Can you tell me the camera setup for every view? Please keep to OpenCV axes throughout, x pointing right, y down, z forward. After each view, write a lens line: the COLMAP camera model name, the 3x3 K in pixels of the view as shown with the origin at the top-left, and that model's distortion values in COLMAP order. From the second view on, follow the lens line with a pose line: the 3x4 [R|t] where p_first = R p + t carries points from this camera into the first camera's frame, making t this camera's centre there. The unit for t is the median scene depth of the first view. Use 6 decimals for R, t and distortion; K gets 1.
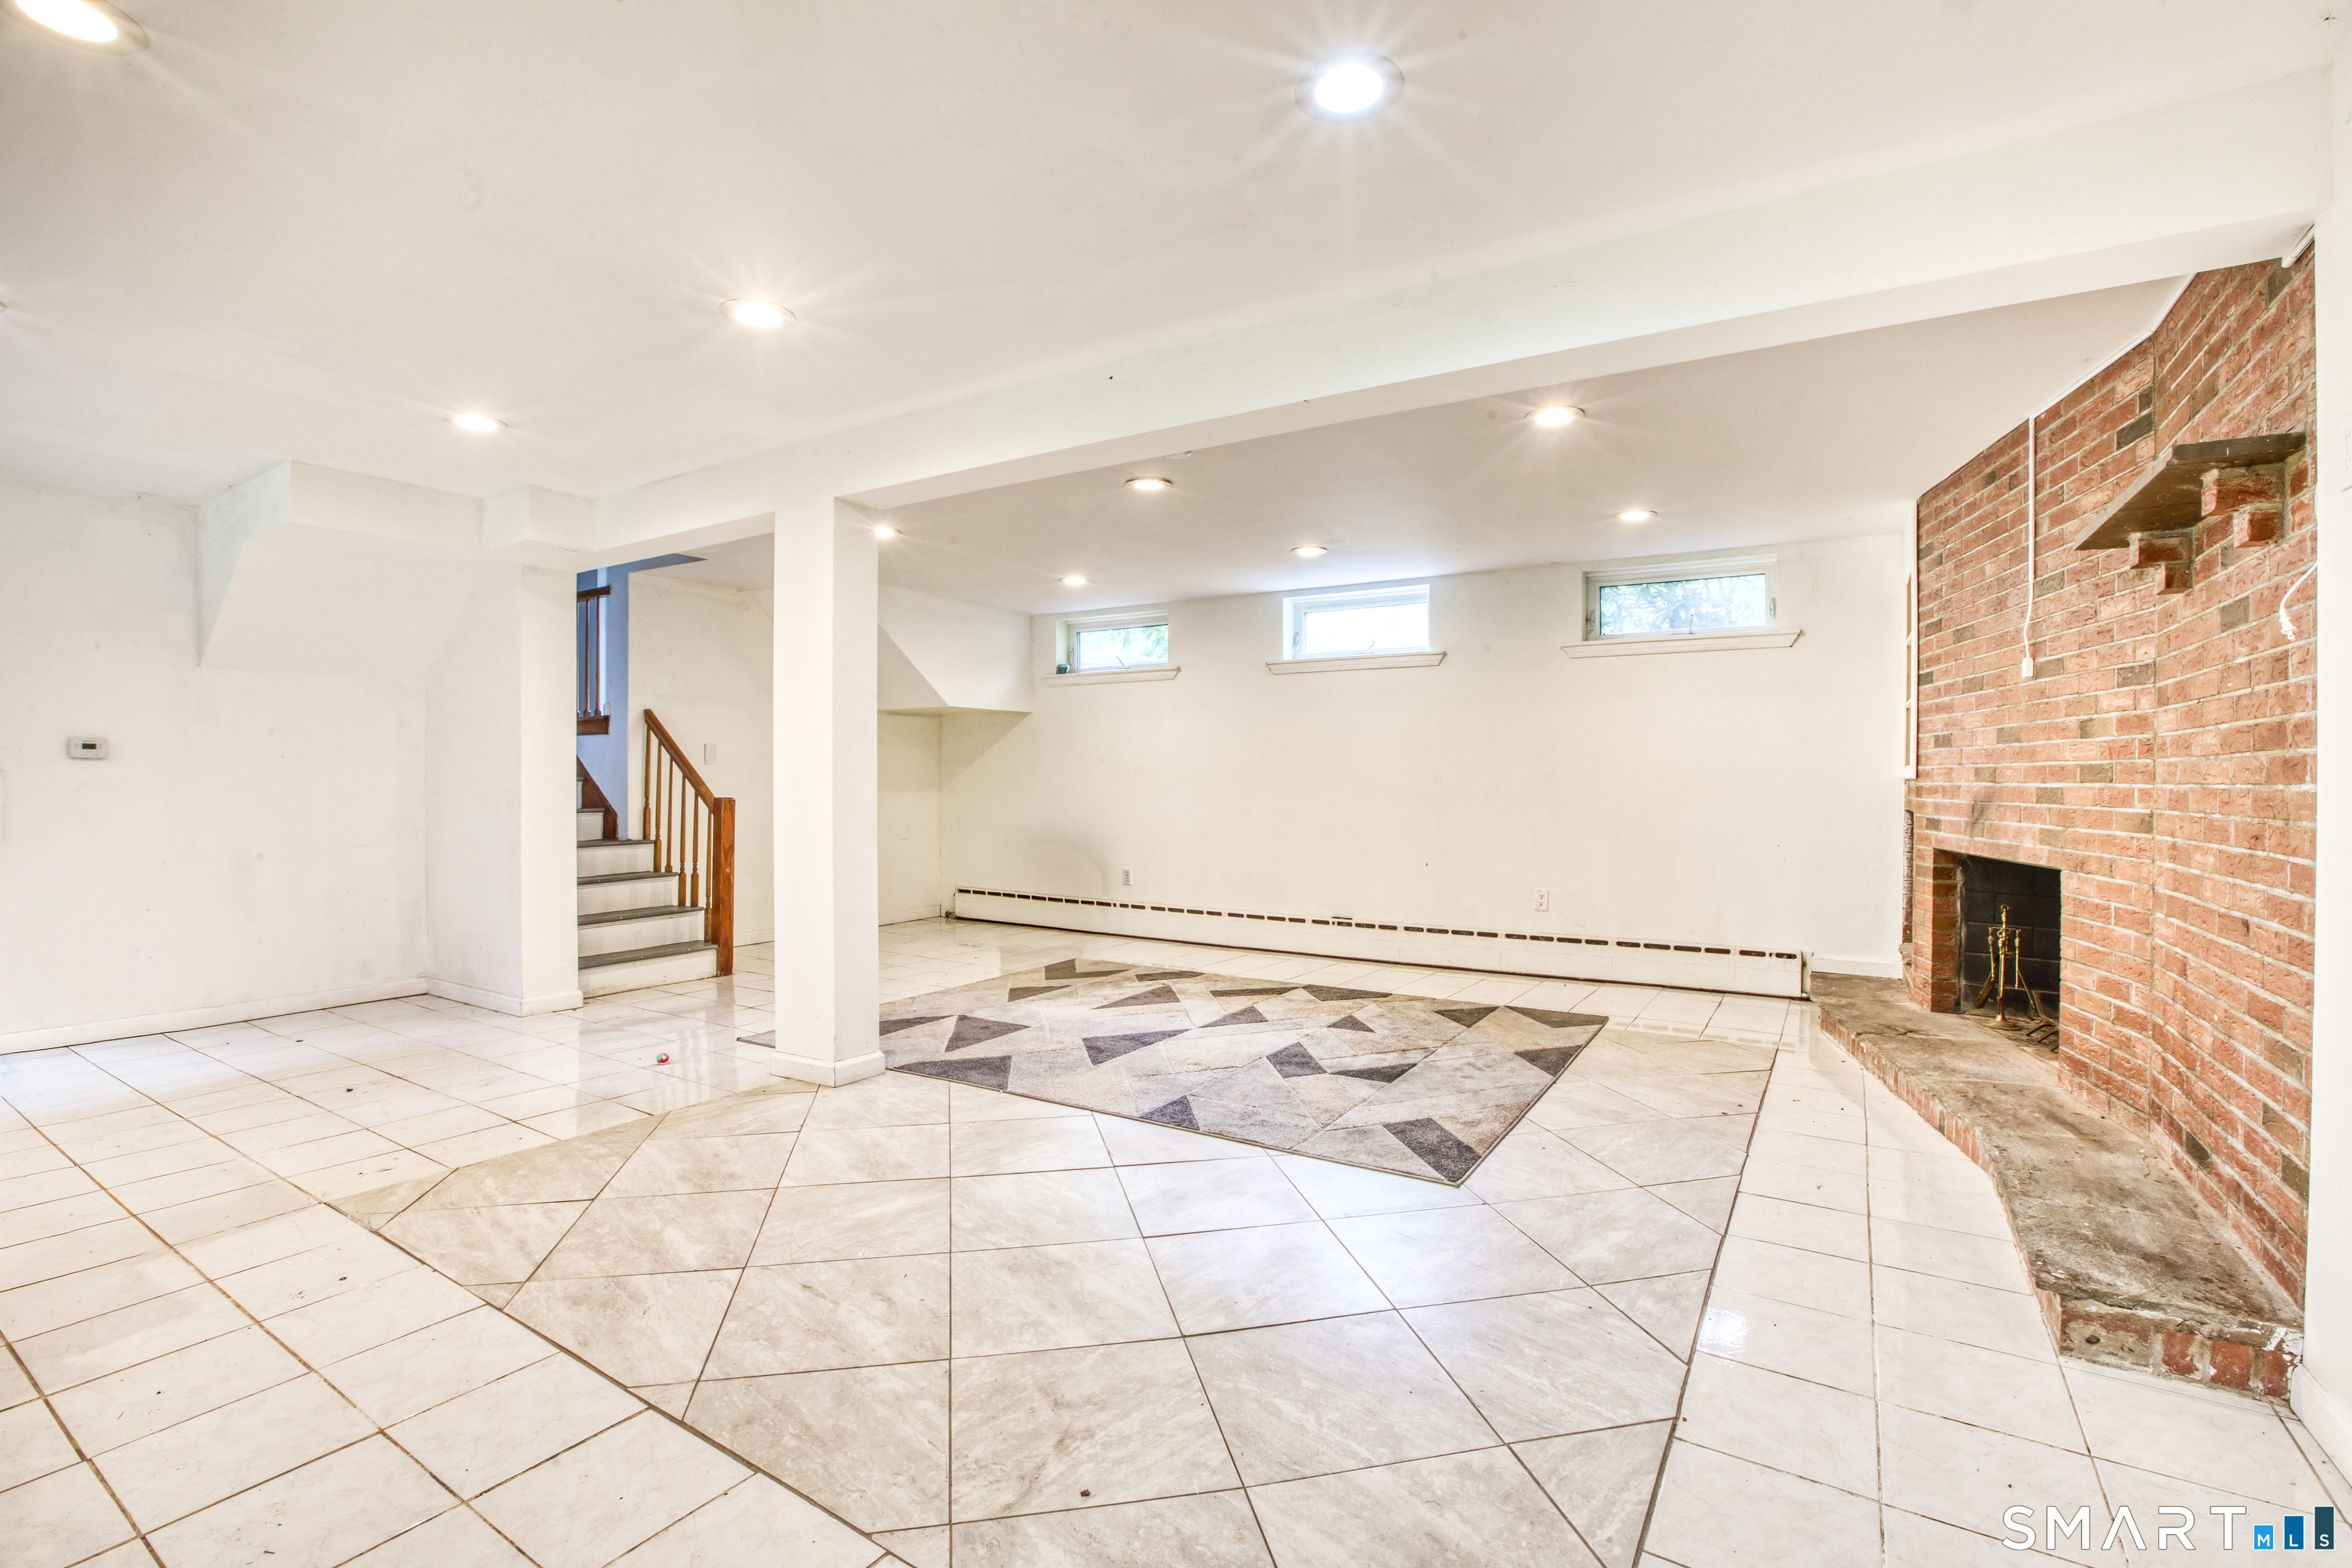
lens RADIAL K [[1064.2, 0, 1172.9], [0, 1064.2, 779.6], [0, 0, 1]] dist [-0.012665, 0.001967]
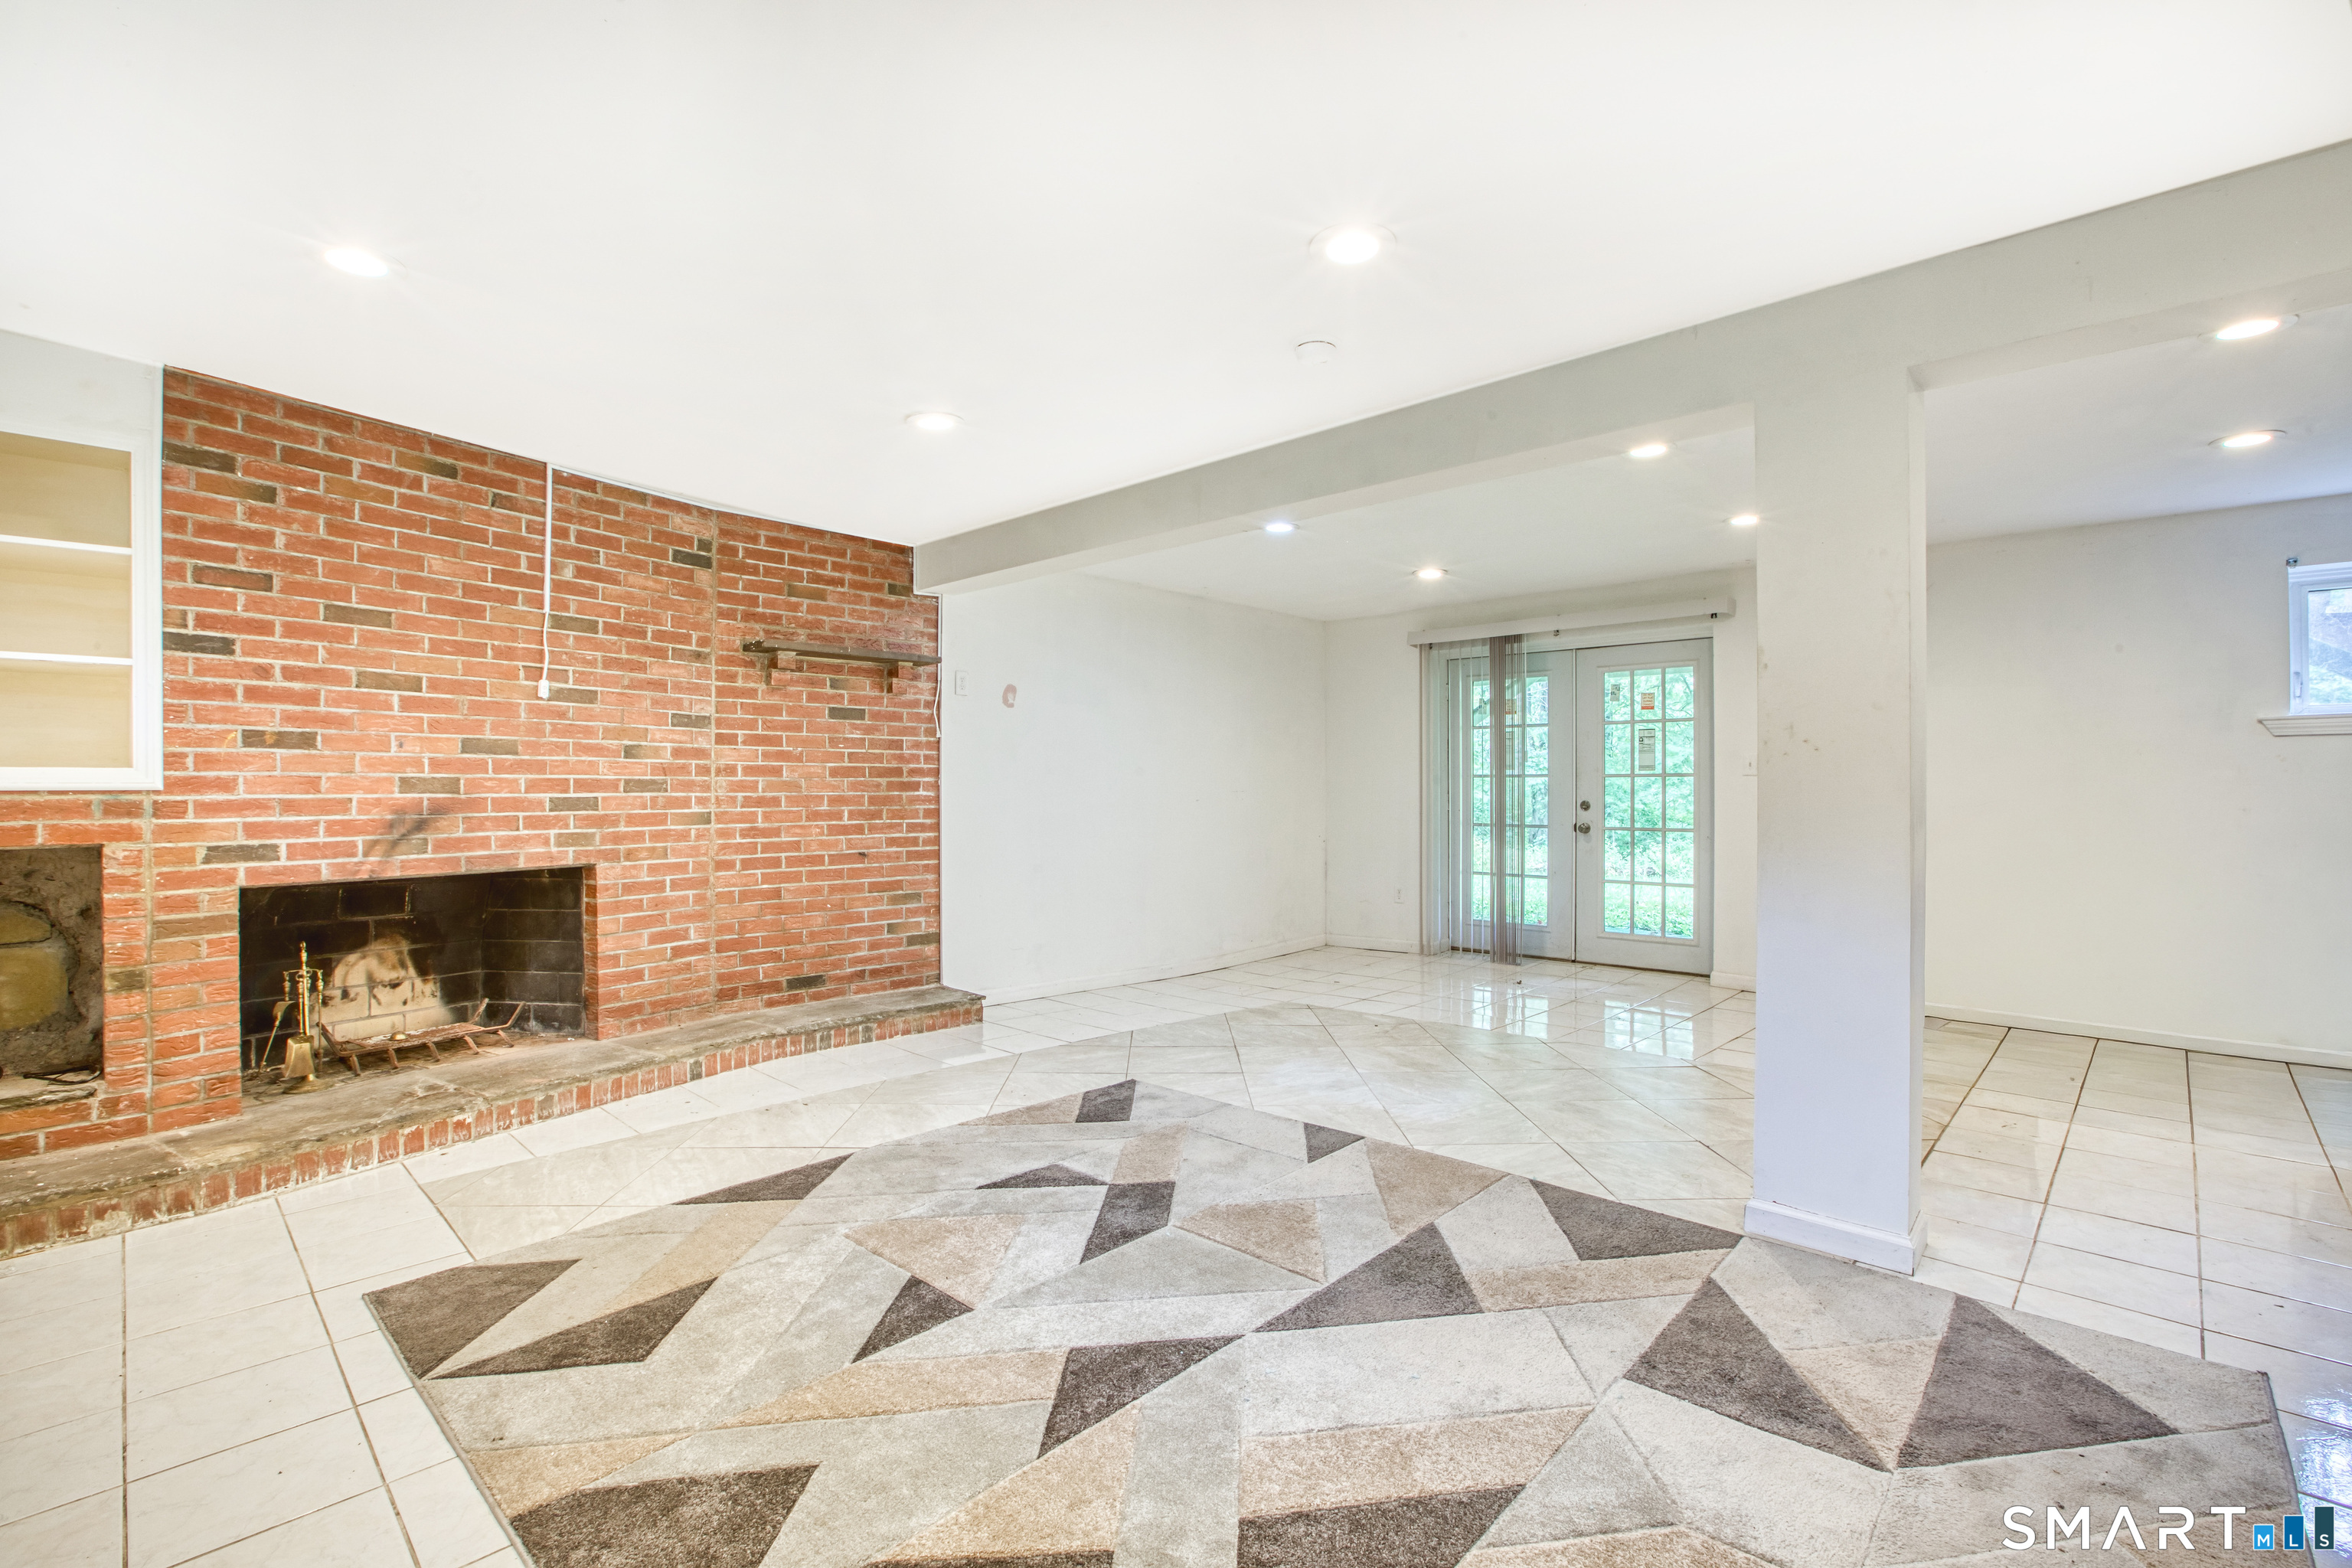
lens RADIAL K [[1064.2, 0, 1177.4], [0, 1064.2, 785.8], [0, 0, 1]] dist [-0.012665, 0.001967]
pose [[-0.980911, -0.004041, 0.194416, -0.061073], [-0.004282, 0.999990, -0.000818, -0.007851], [-0.194411, -0.001635, -0.980919, 2.233514]]
